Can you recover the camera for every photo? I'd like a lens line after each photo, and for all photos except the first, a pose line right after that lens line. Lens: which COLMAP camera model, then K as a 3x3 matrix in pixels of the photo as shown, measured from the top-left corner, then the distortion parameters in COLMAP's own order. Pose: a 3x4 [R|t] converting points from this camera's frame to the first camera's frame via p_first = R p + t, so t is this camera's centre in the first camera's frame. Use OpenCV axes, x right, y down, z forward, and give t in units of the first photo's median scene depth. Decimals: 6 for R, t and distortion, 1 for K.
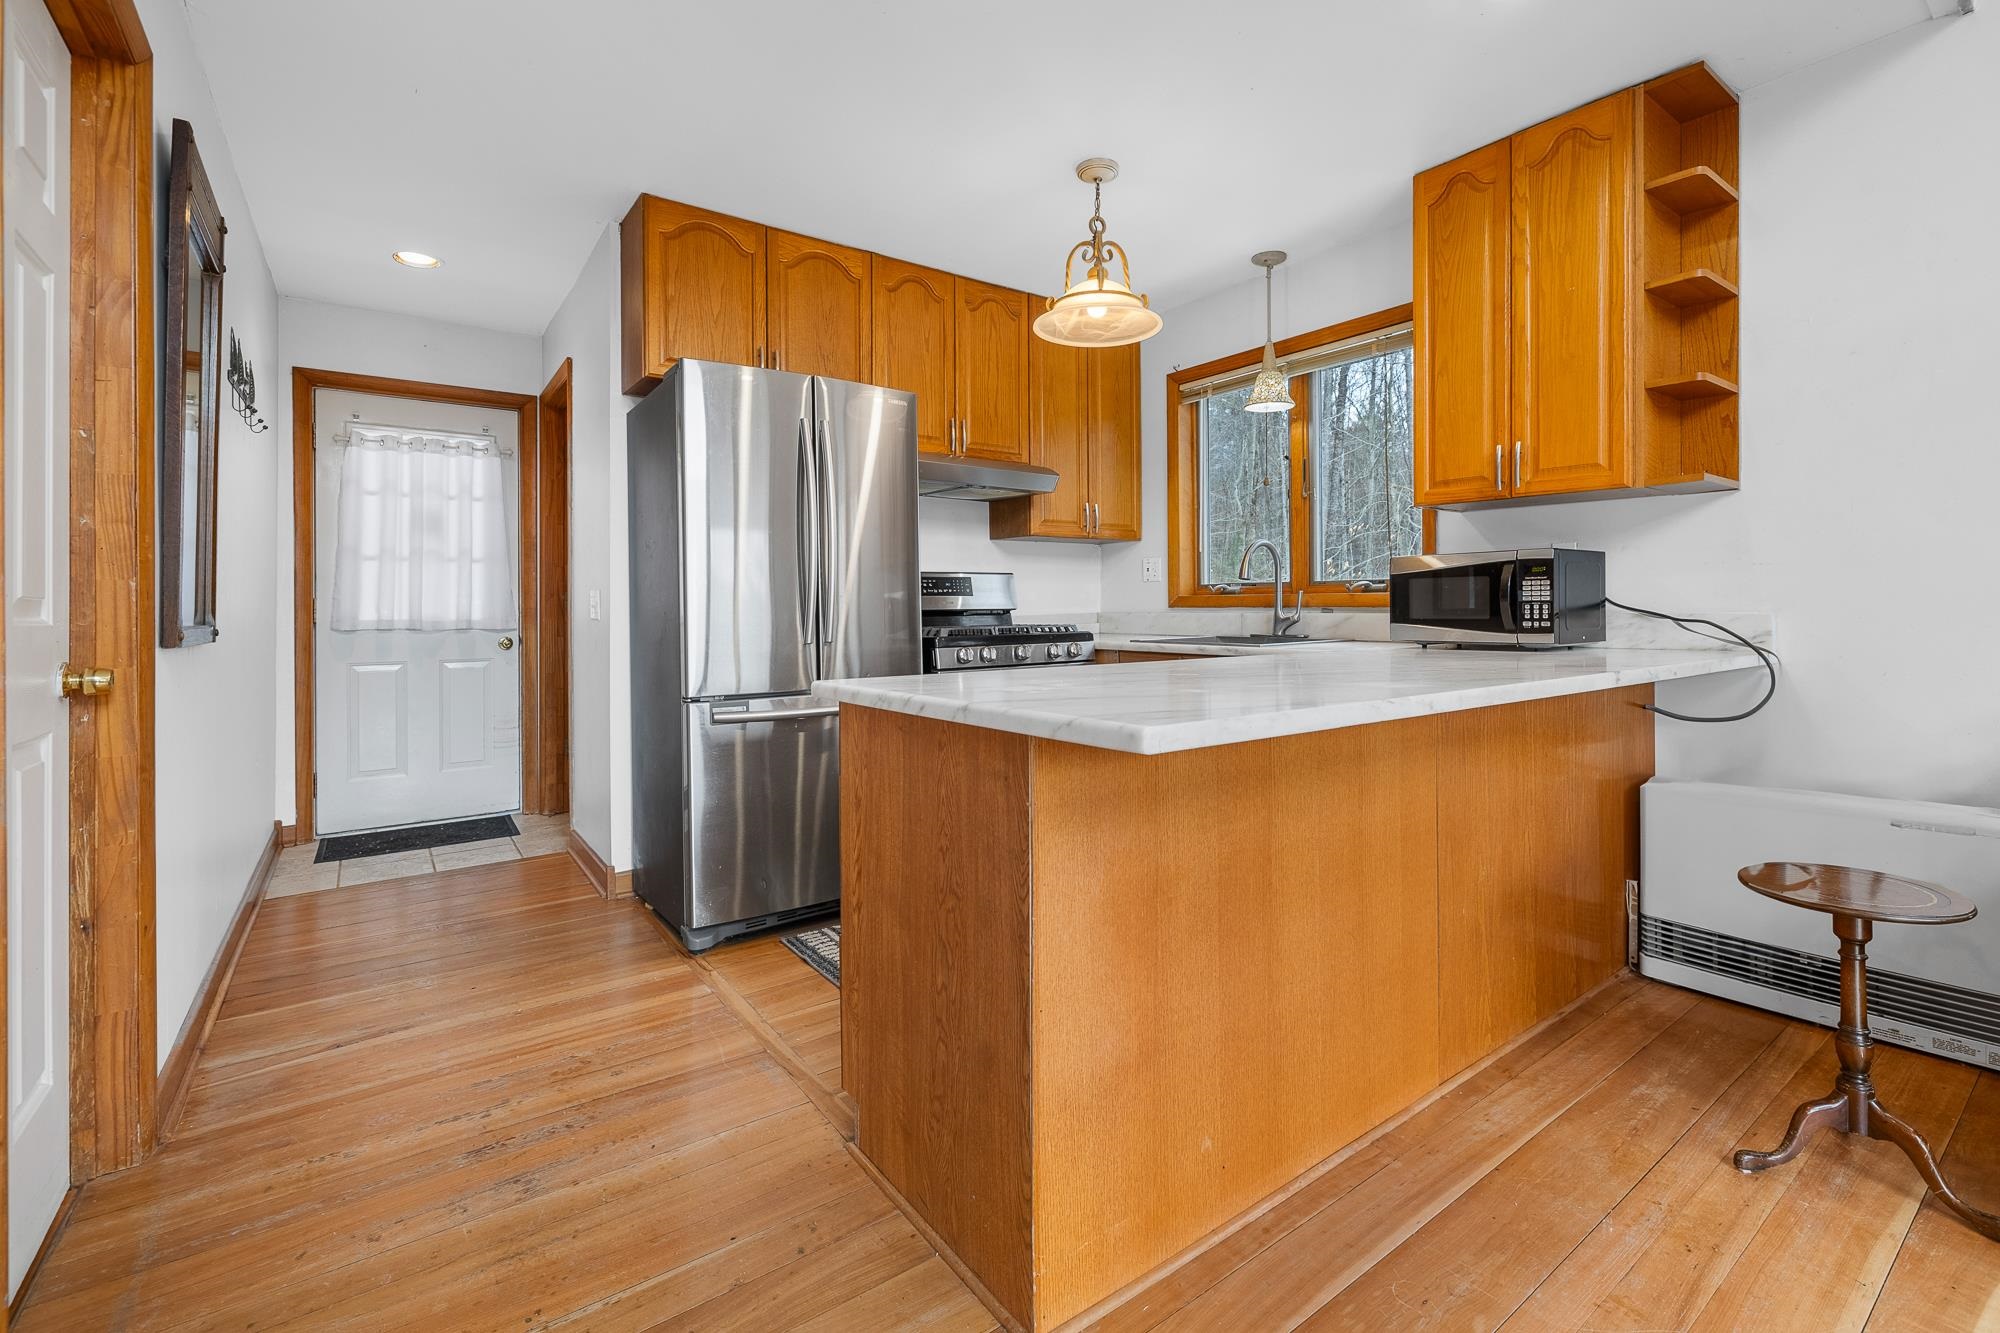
lens RADIAL K [[851.6, 0, 1003.7], [0, 851.6, 615.6], [0, 0, 1]] dist [0.000717, 0.000072]
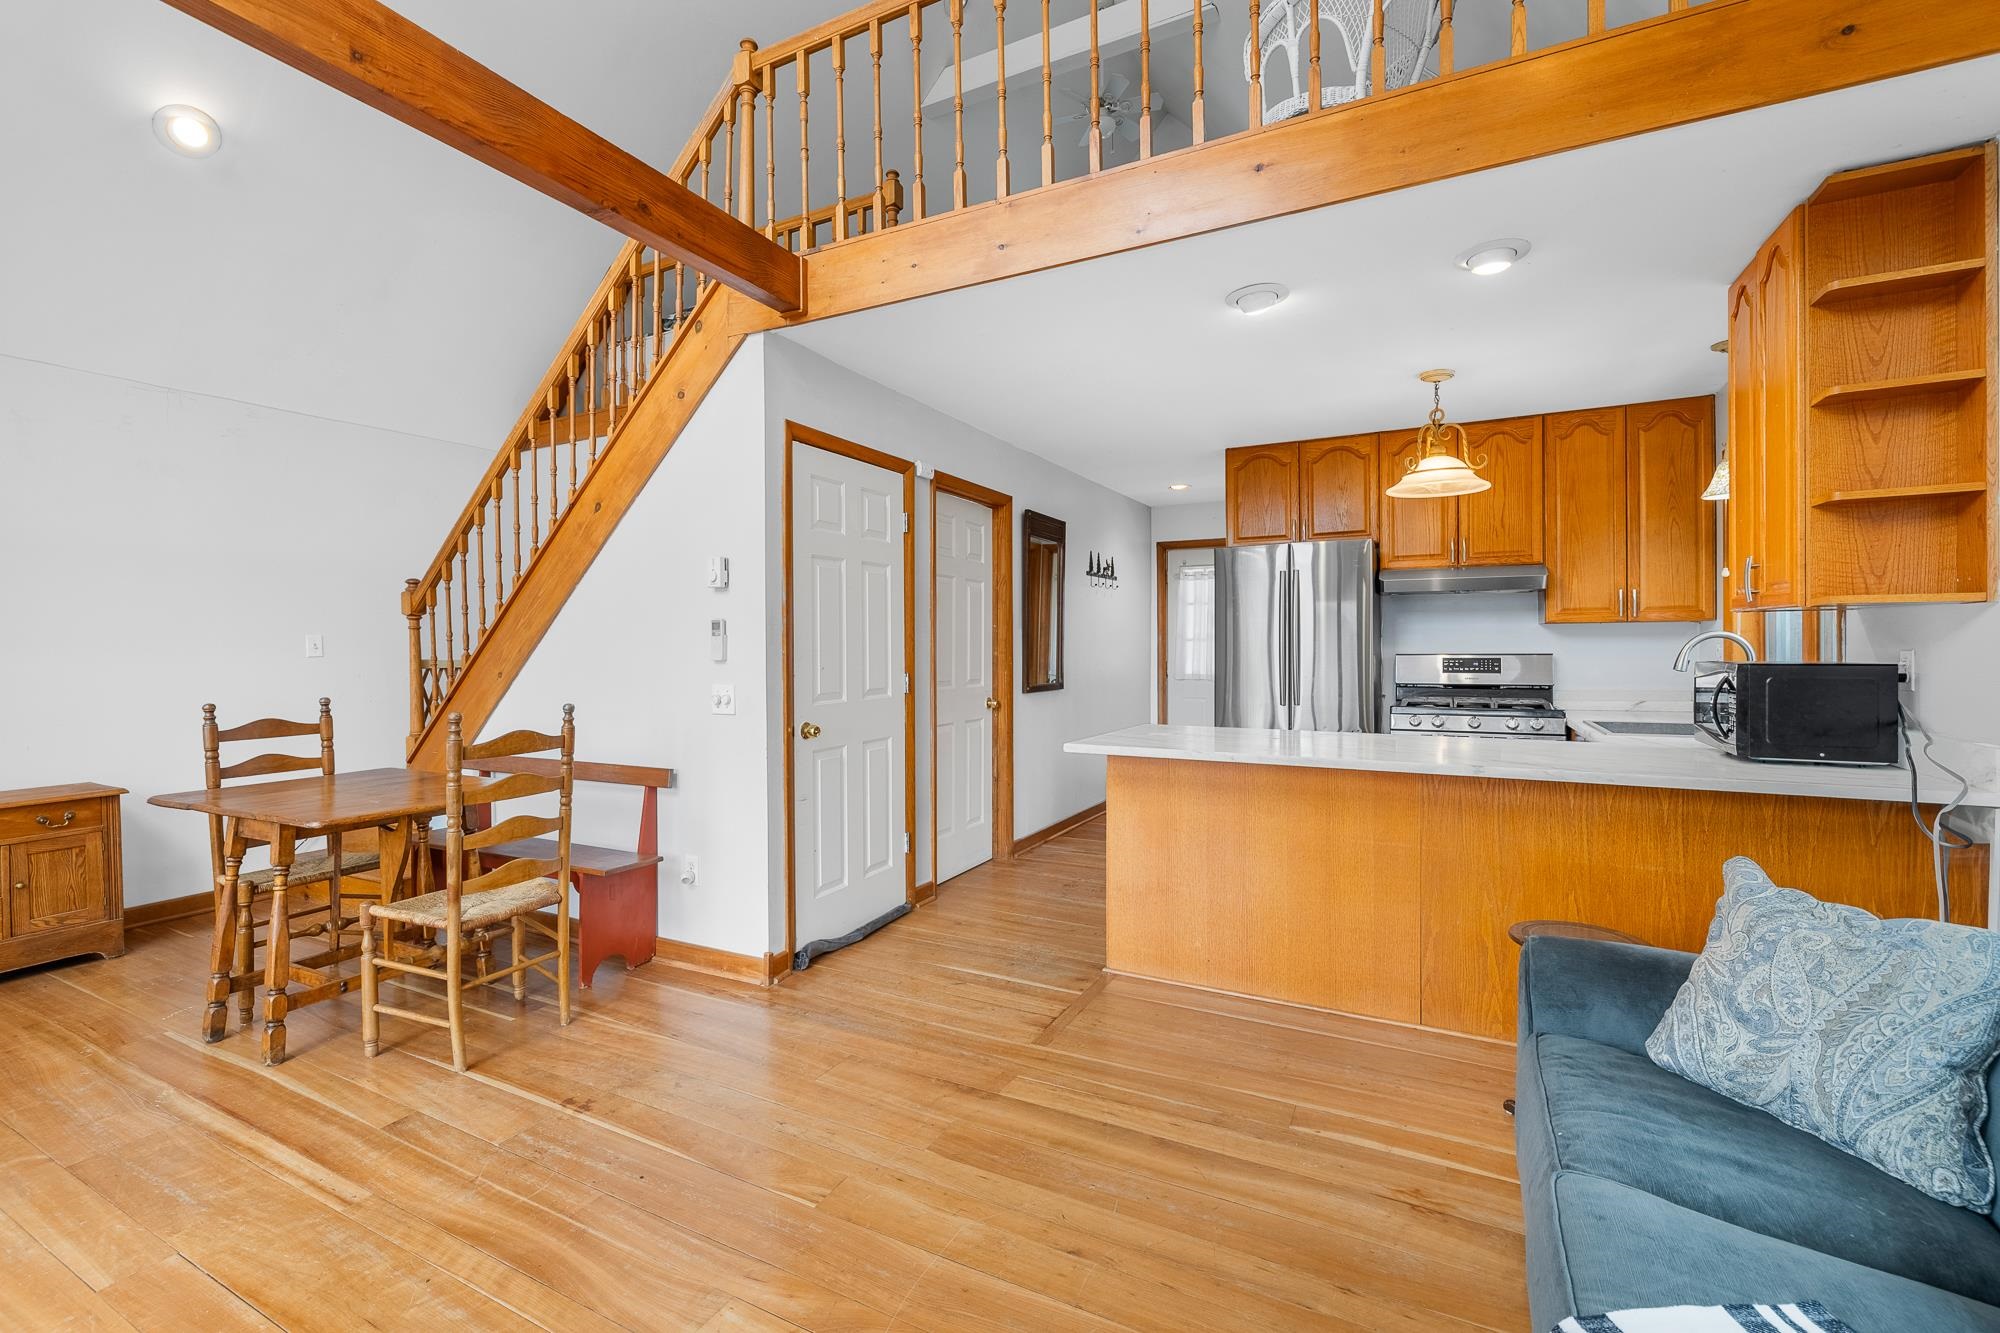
lens RADIAL K [[860.5, 0, 998.4], [0, 860.5, 644.3], [0, 0, 1]] dist [0.000246, 0.000048]
pose [[0.433950, 0.008893, -0.900893, 0.938751], [-0.010276, 0.999935, 0.004921, -0.081577], [0.900878, 0.007123, 0.434013, -0.203811]]
